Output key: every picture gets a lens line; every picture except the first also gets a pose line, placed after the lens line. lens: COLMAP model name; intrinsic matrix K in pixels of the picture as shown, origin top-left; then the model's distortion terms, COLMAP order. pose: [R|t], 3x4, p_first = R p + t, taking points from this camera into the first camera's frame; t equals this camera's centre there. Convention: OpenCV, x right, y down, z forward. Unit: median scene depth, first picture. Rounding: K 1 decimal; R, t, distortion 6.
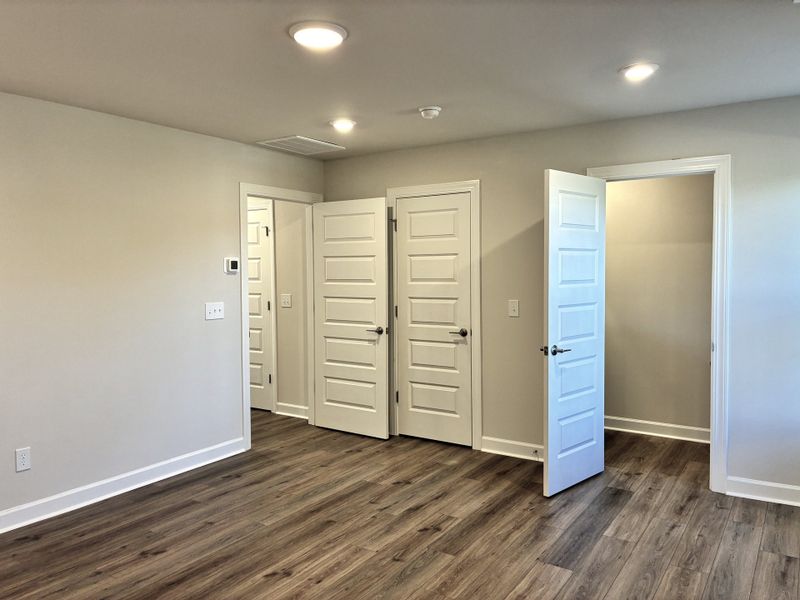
lens RADIAL K [[605.9, 0, 401.7], [0, 605.9, 296.9], [0, 0, 1]] dist [0.049414, -0.054568]
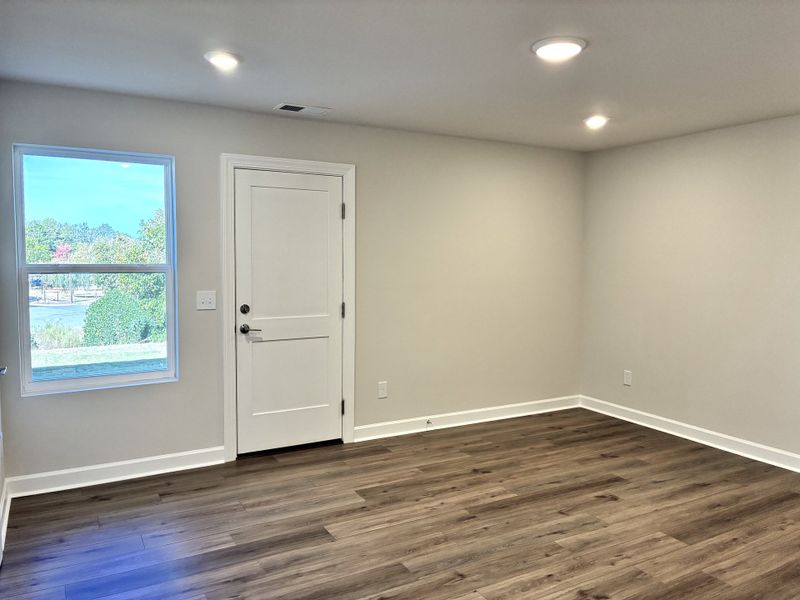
lens RADIAL K [[605.9, 0, 401.7], [0, 605.9, 296.9], [0, 0, 1]] dist [0.049414, -0.054568]
pose [[-0.892860, -0.028943, 0.449402, -0.336547], [0.024060, 0.993441, 0.111784, -0.094080], [-0.449690, 0.110620, -0.886308, 1.845136]]
